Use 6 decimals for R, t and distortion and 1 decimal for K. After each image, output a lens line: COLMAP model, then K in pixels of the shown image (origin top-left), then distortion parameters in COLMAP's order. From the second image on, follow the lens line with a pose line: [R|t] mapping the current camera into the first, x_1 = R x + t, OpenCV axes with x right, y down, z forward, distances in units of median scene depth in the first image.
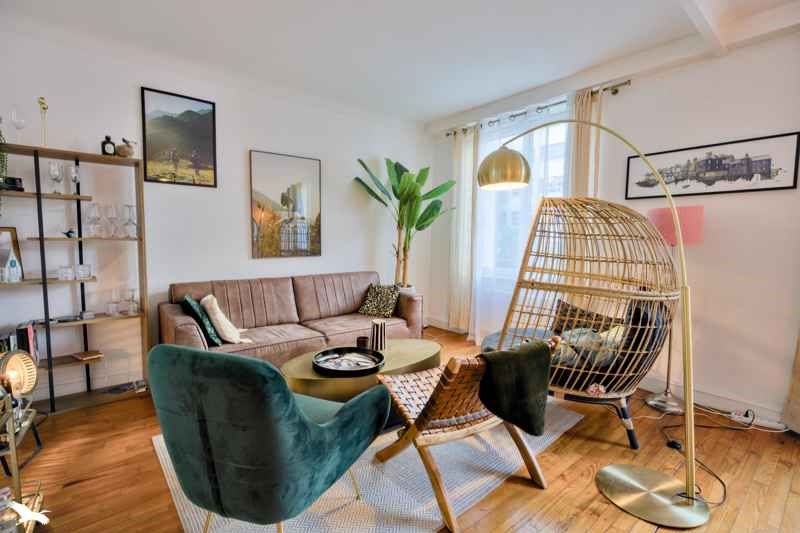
lens RADIAL K [[367.4, 0, 402.5], [0, 367.4, 268.1], [0, 0, 1]] dist [-0.002470, -0.000338]
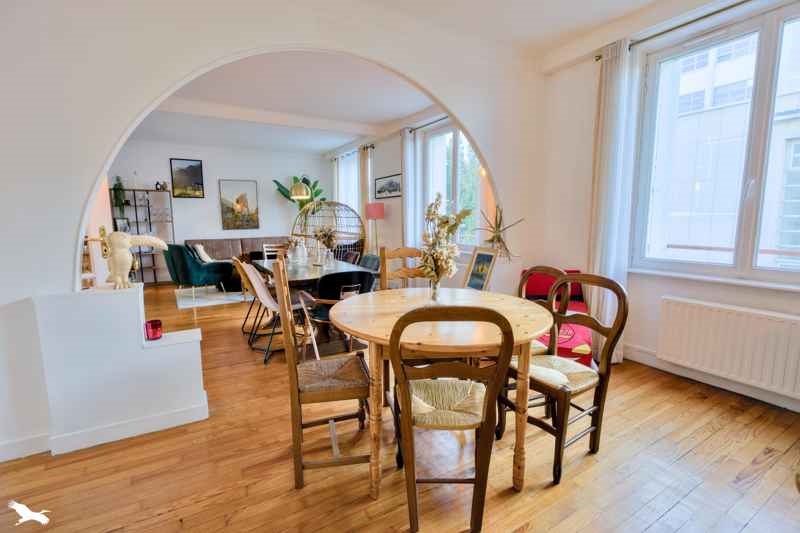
lens RADIAL K [[367.4, 0, 396.7], [0, 367.4, 267.1], [0, 0, 1]] dist [-0.002470, -0.000338]
pose [[0.987599, 0.002138, -0.156985, 1.152844], [0.005786, 0.998732, 0.050000, 0.111290], [0.156893, -0.050289, 0.986335, -1.198278]]
